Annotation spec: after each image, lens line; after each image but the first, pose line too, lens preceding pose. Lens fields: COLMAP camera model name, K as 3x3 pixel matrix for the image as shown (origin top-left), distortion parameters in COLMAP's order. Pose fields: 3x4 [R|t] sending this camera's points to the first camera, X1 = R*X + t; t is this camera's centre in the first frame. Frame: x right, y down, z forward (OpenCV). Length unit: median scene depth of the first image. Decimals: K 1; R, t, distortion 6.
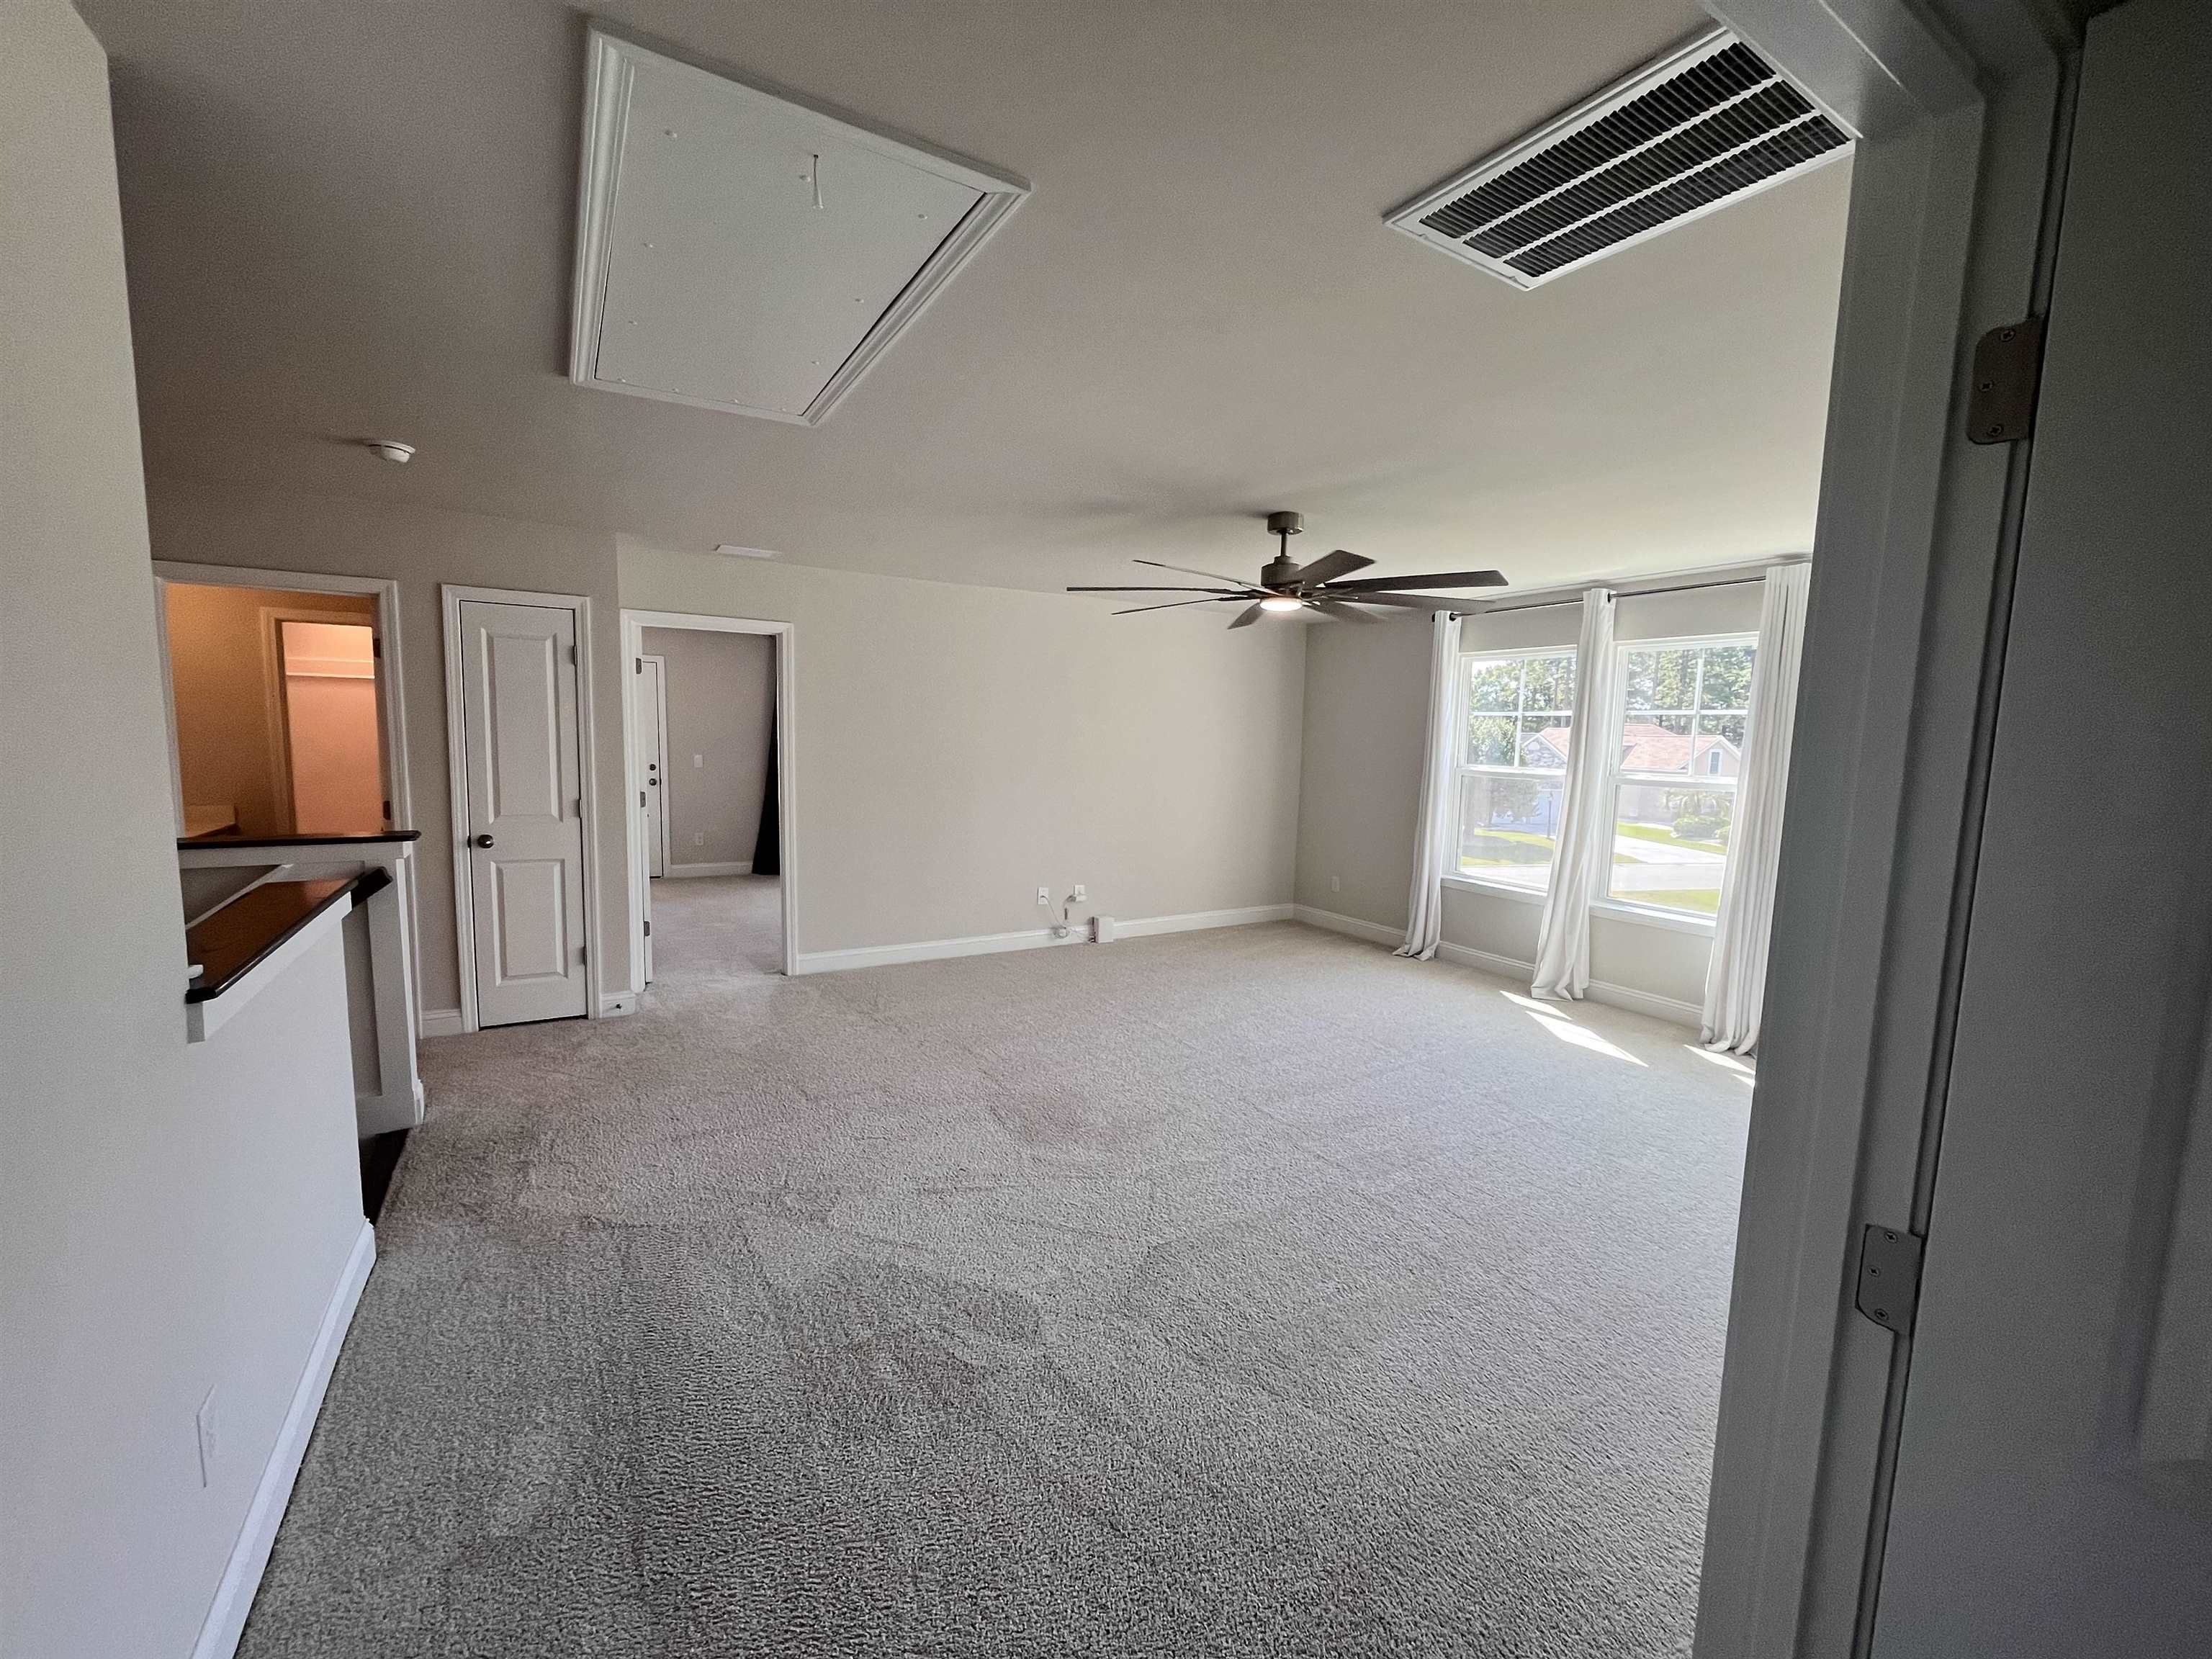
lens RADIAL K [[898.2, 0, 1109.0], [0, 898.2, 830.9], [0, 0, 1]] dist [0.002073, -0.000491]
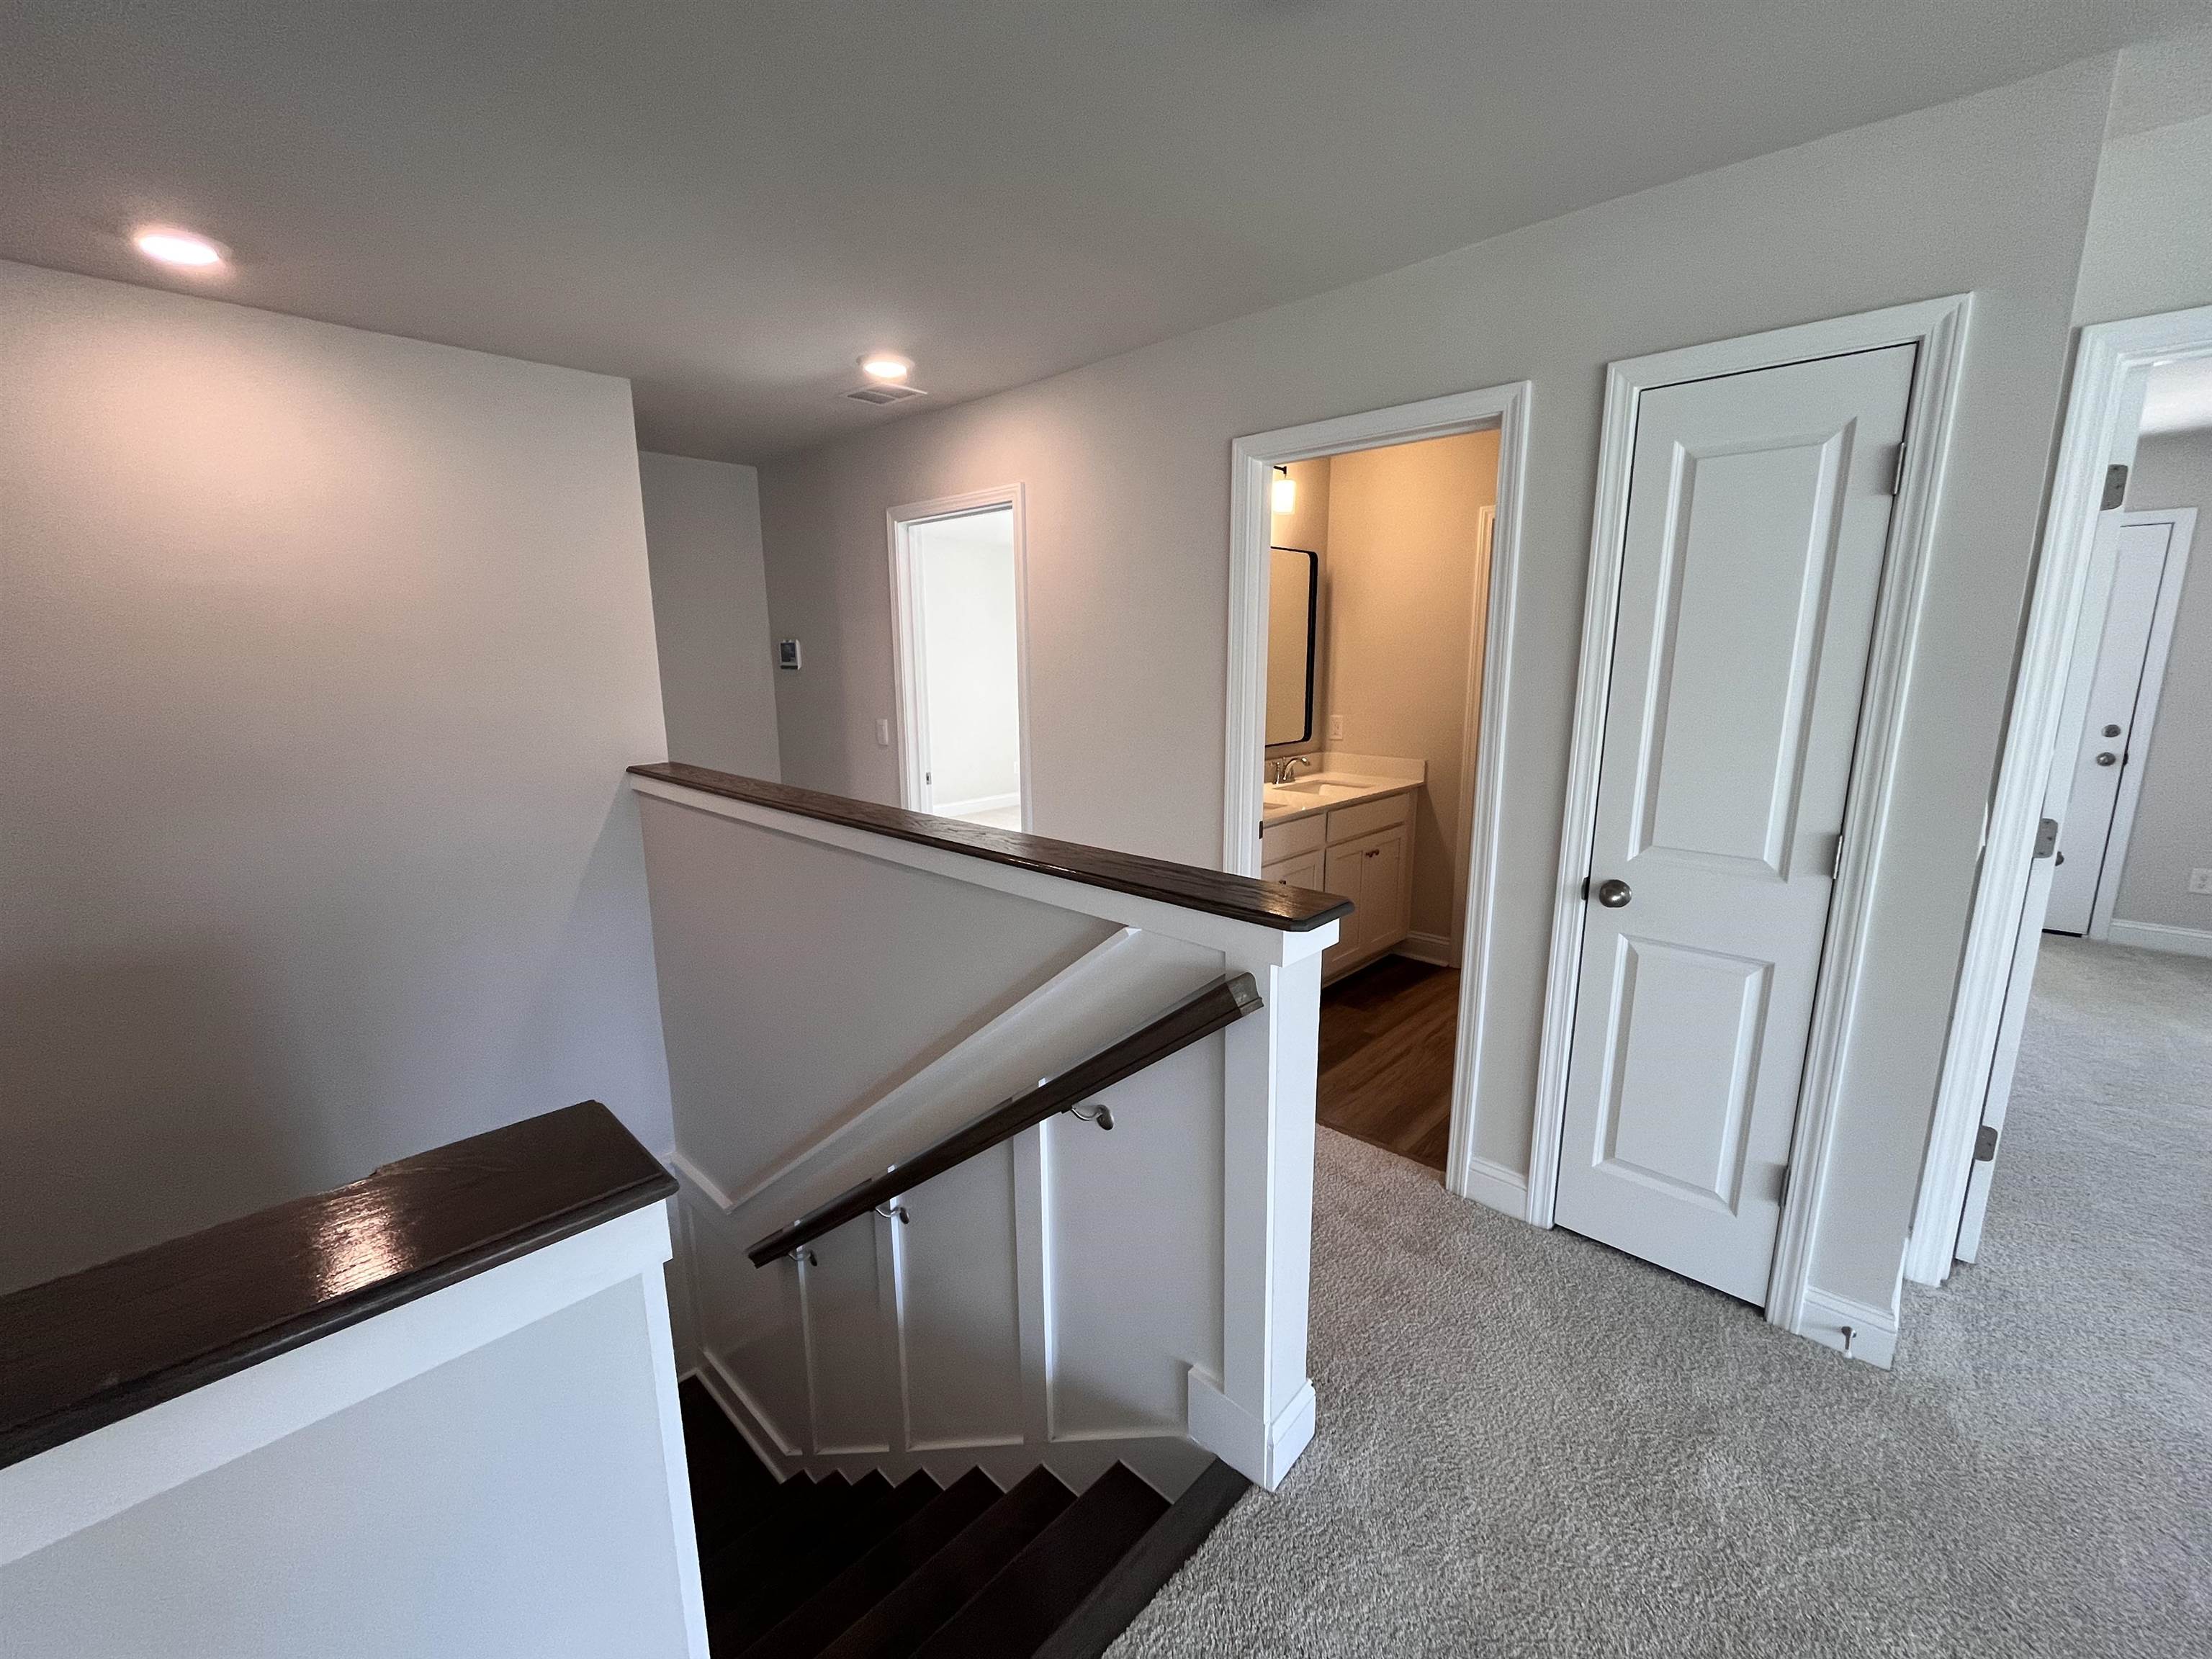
lens RADIAL K [[898.2, 0, 1101.9], [0, 898.2, 820.7], [0, 0, 1]] dist [0.002073, -0.000491]
pose [[0.253964, 0.154781, -0.954749, -0.291642], [-0.094566, 0.986357, 0.134750, -0.066829], [0.962580, 0.056065, 0.265136, 0.582412]]
